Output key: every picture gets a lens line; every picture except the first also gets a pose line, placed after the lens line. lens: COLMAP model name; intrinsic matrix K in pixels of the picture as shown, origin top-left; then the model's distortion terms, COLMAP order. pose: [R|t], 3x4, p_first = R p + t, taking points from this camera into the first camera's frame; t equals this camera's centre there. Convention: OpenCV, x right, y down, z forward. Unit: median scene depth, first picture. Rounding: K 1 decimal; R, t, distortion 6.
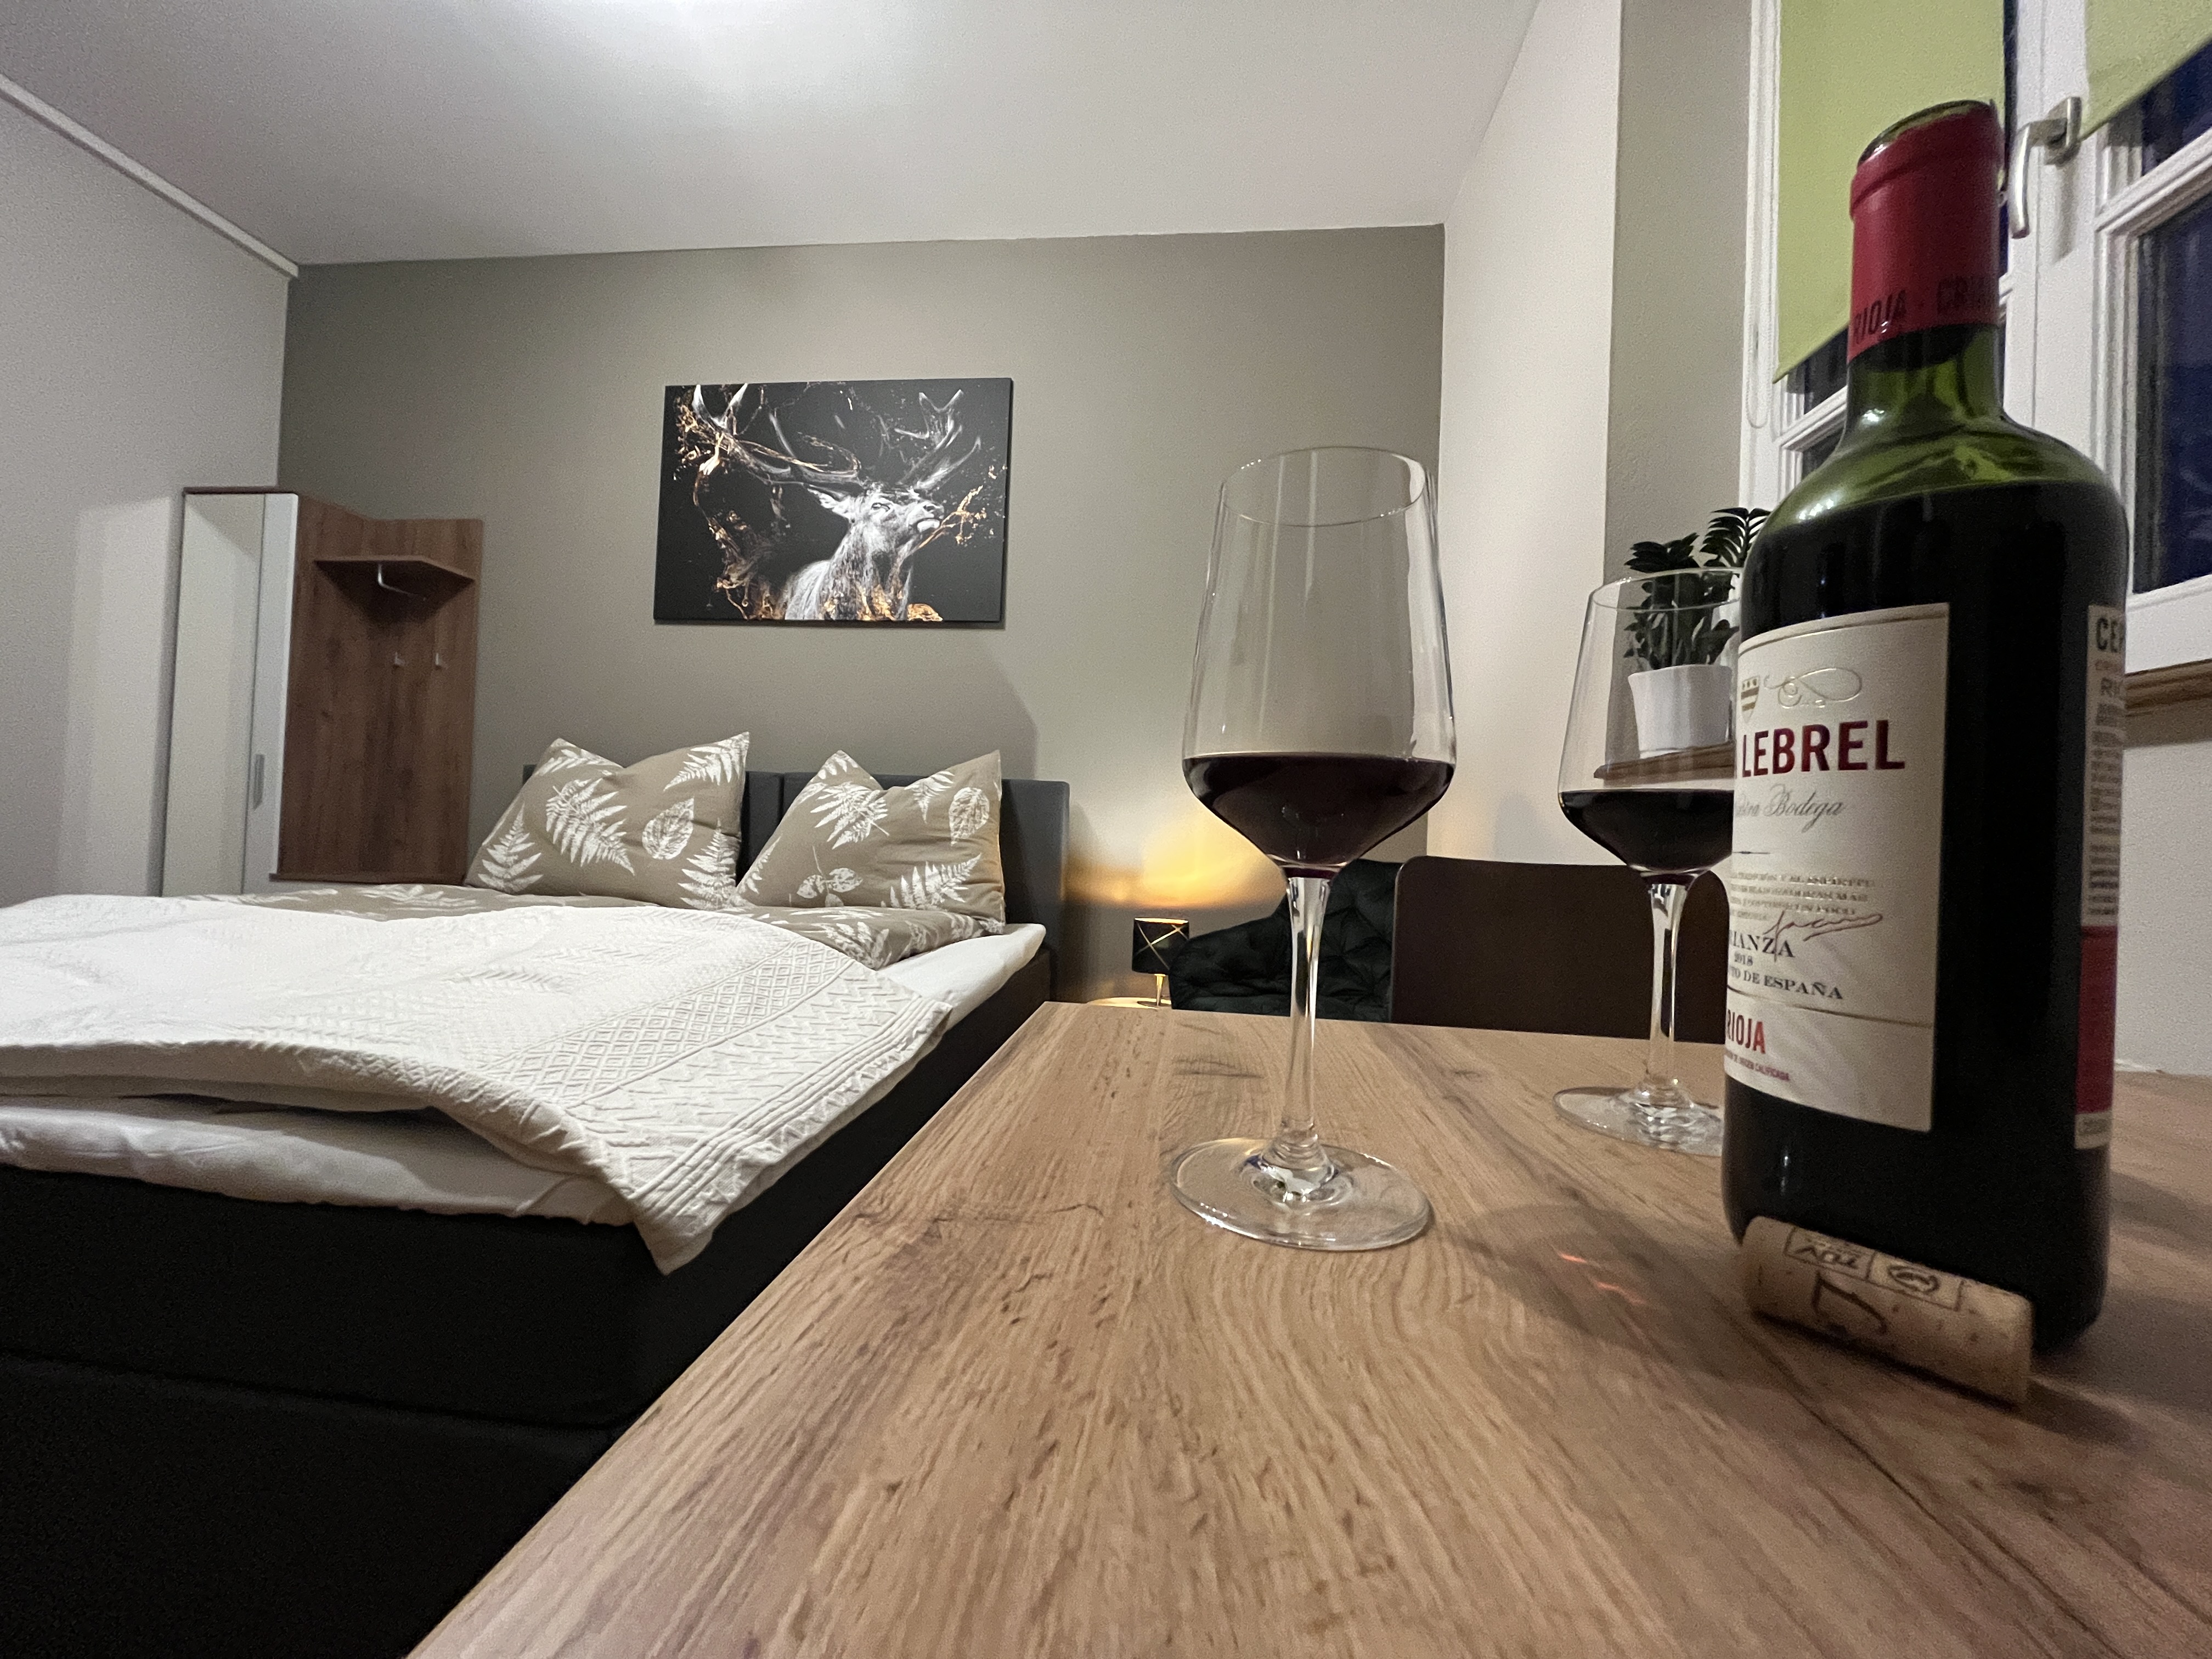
lens RADIAL K [[890.3, 0, 1106.0], [0, 890.3, 829.5], [0, 0, 1]] dist [-0.008486, -0.000146]
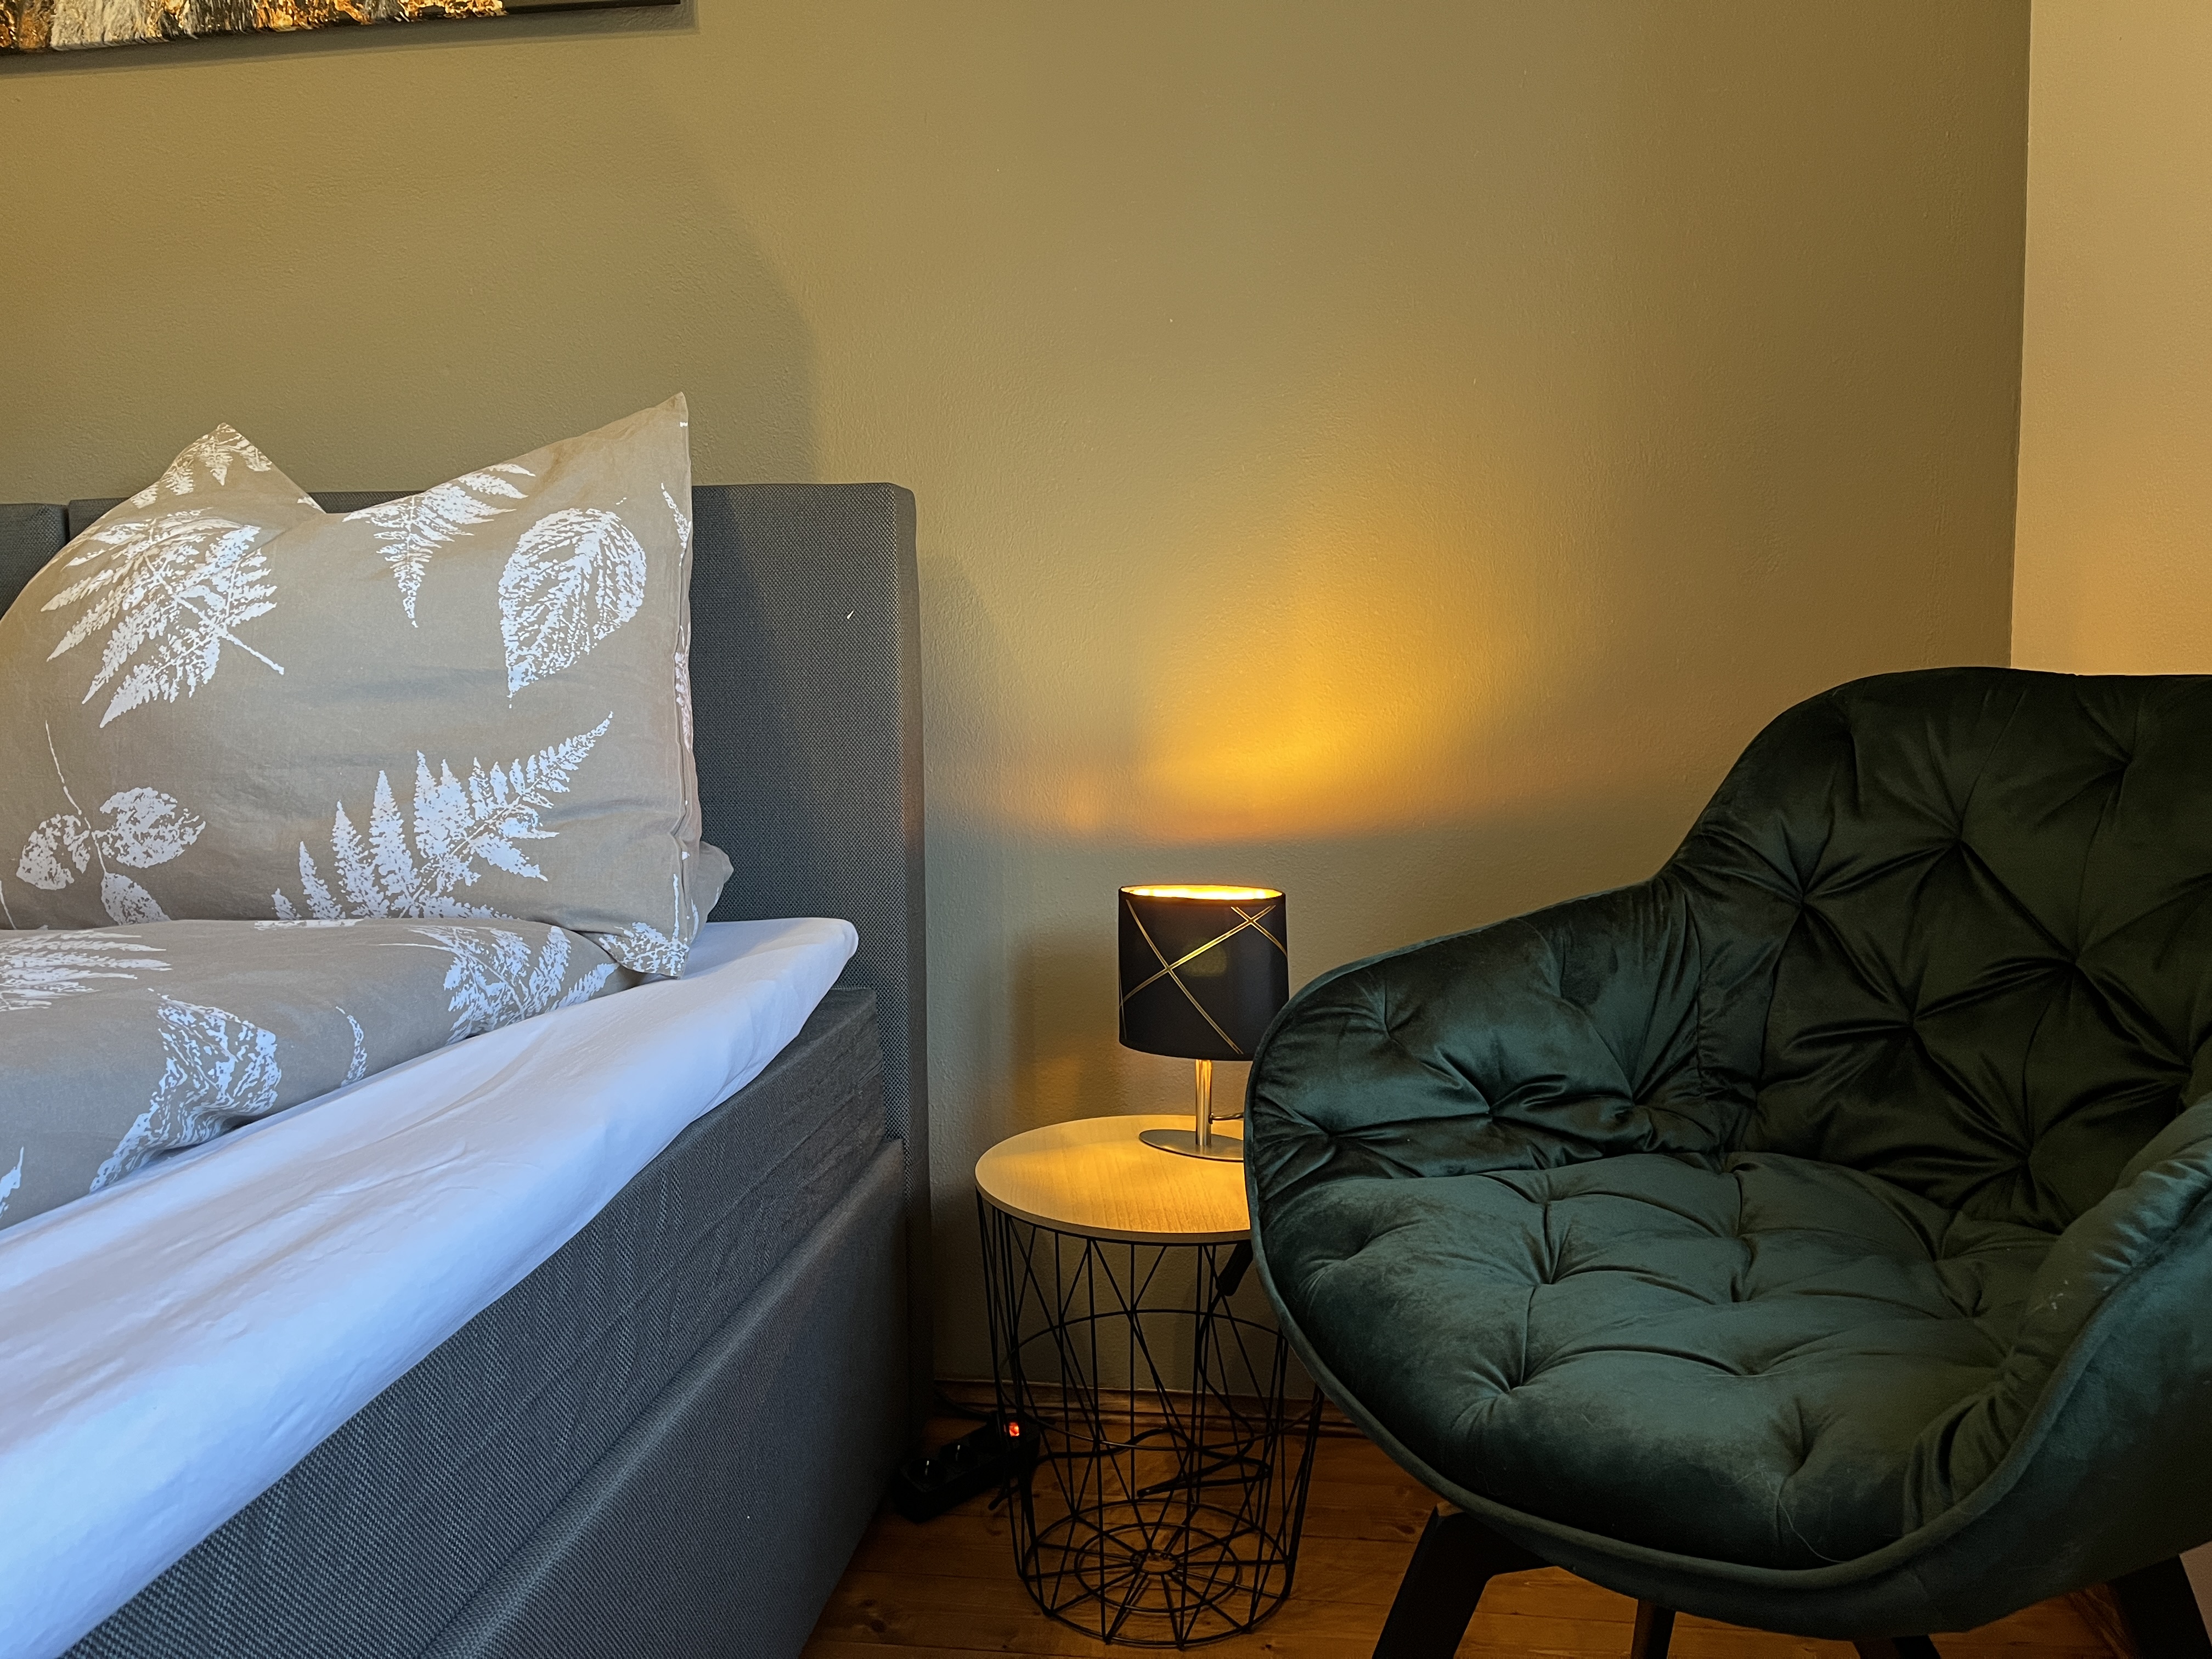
lens RADIAL K [[1663.4, 0, 1106.0], [0, 1663.4, 829.5], [0, 0, 1]] dist [0.122673, -0.163947]
pose [[0.998472, -0.049472, -0.024634, 0.038636], [0.051856, 0.992795, 0.108020, 0.009454], [0.019112, -0.109132, 0.993844, 0.346015]]
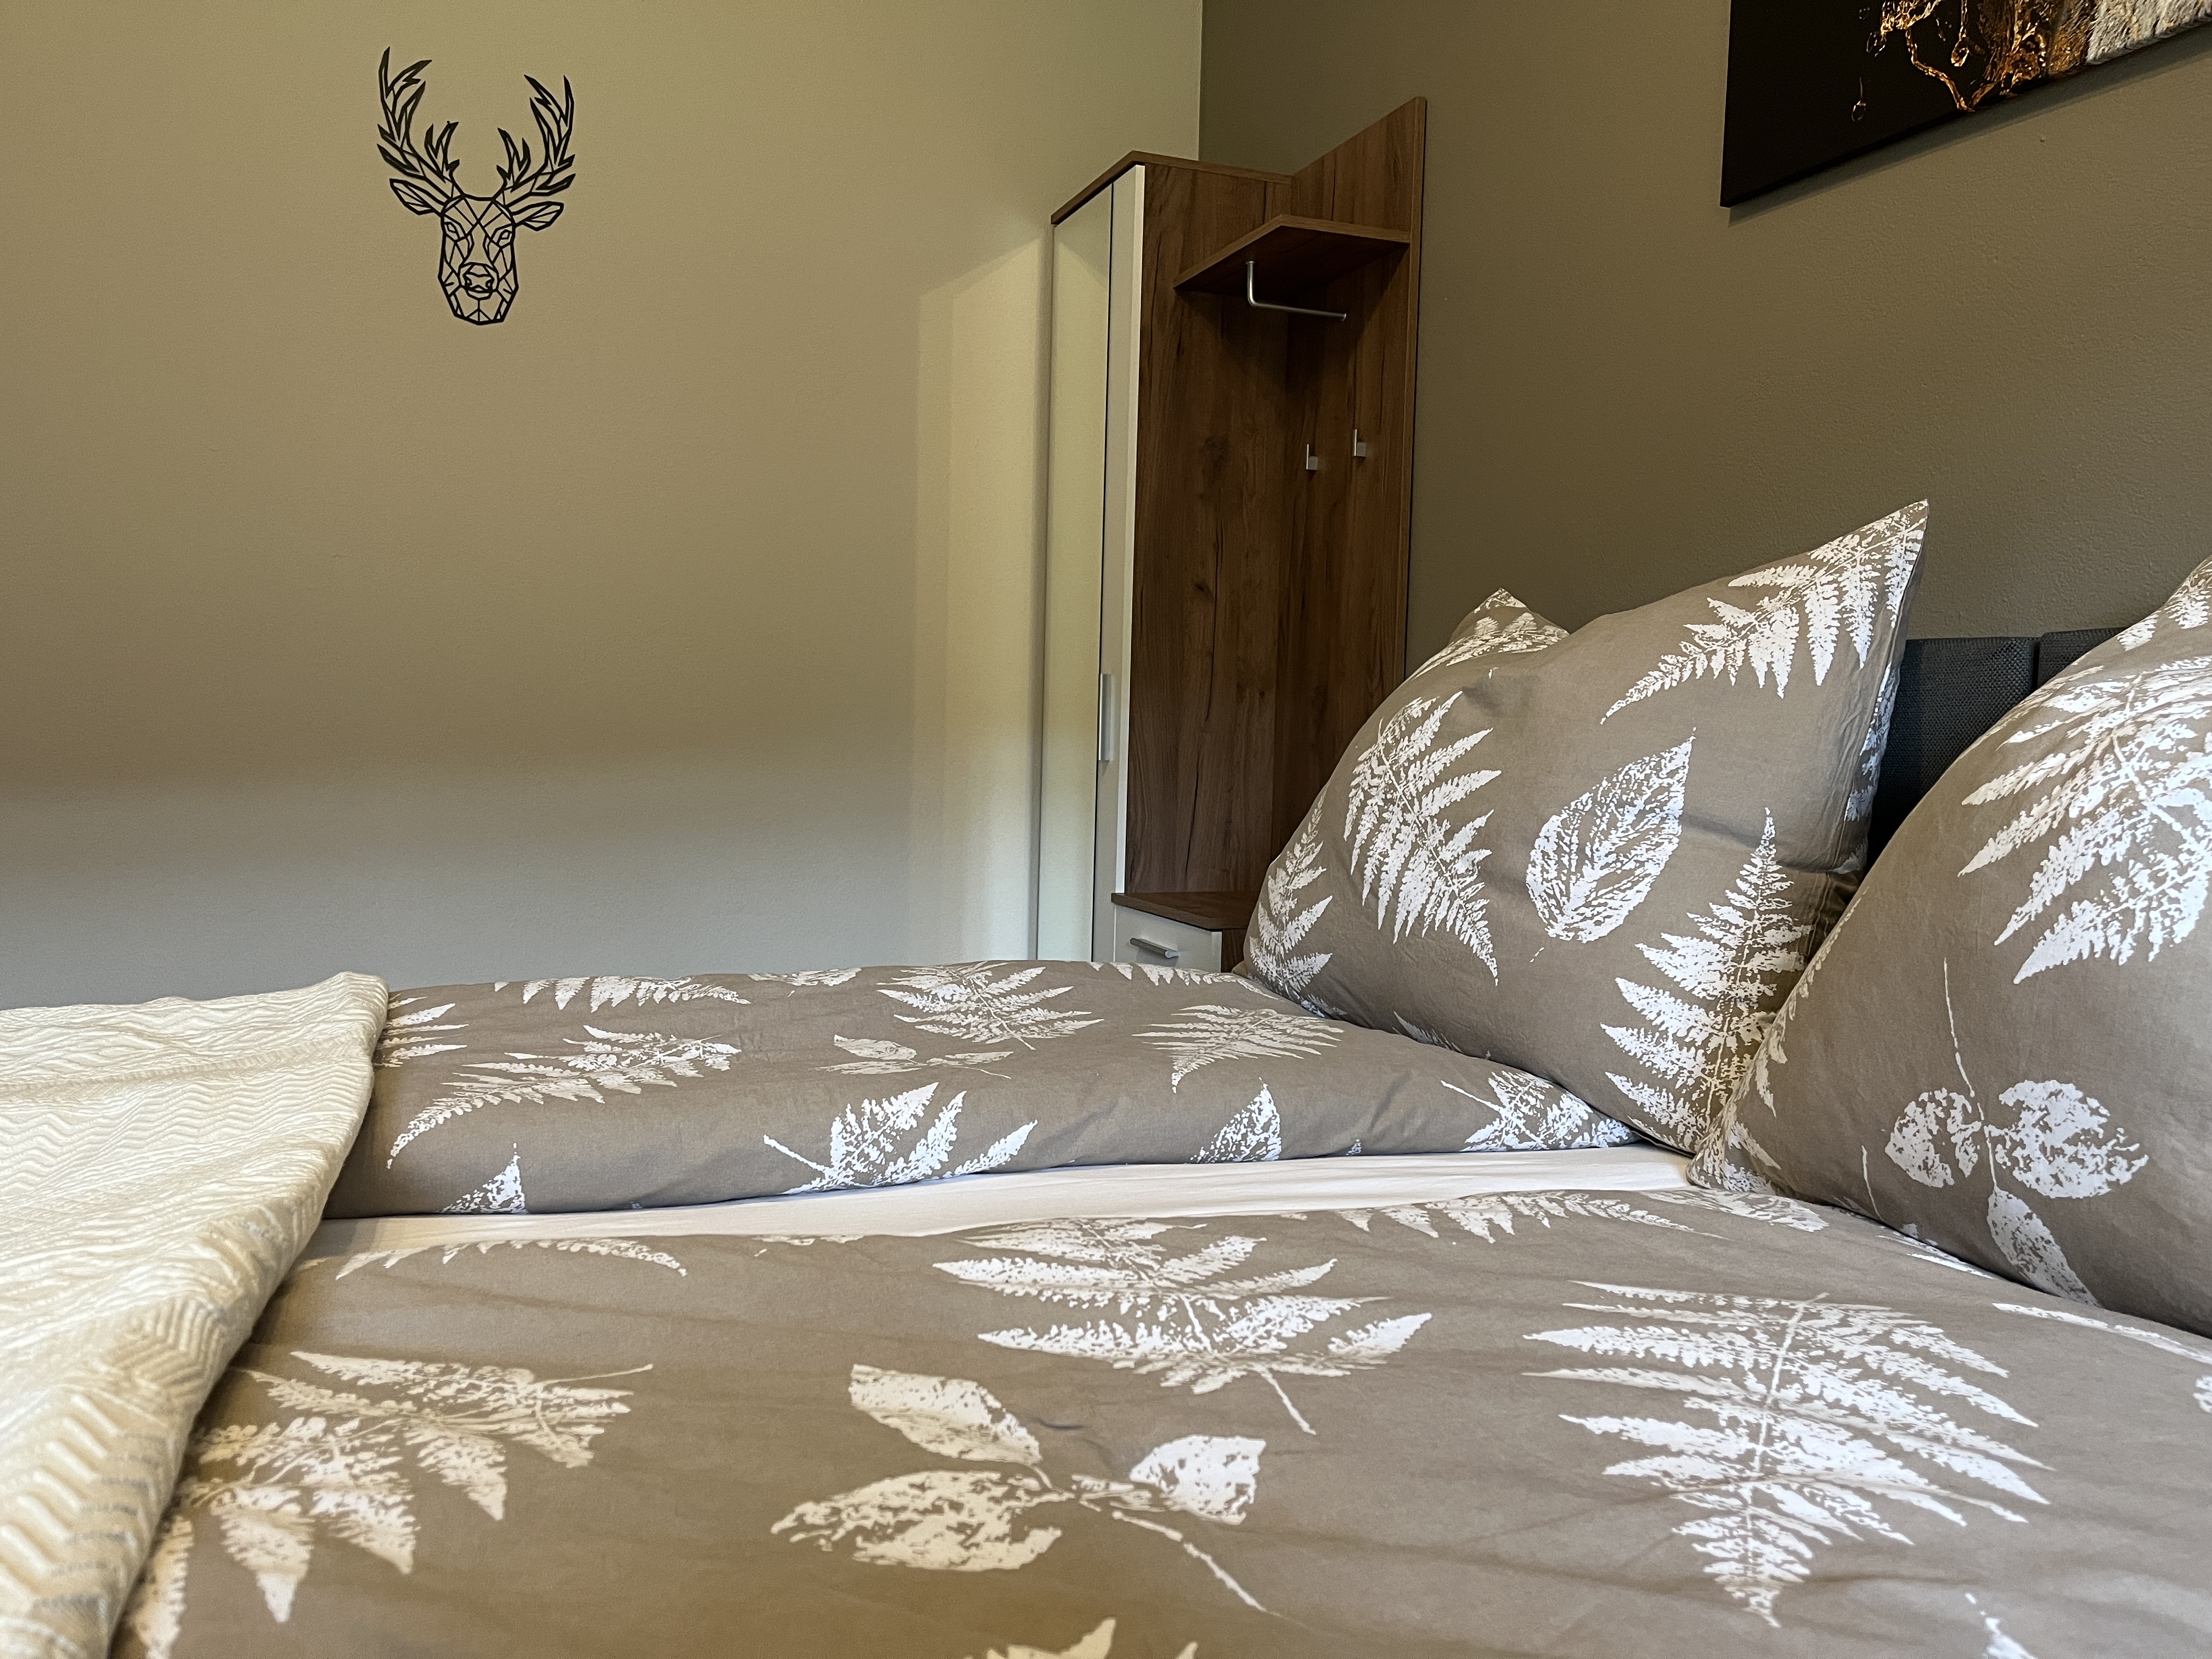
lens RADIAL K [[1663.4, 0, 1106.0], [0, 1663.4, 829.5], [0, 0, 1]] dist [0.122673, -0.163947]
pose [[0.466383, 0.028938, -0.884110, -0.042415], [0.002932, 0.999409, 0.034259, -0.023528], [0.884578, -0.018570, 0.466022, 0.505035]]
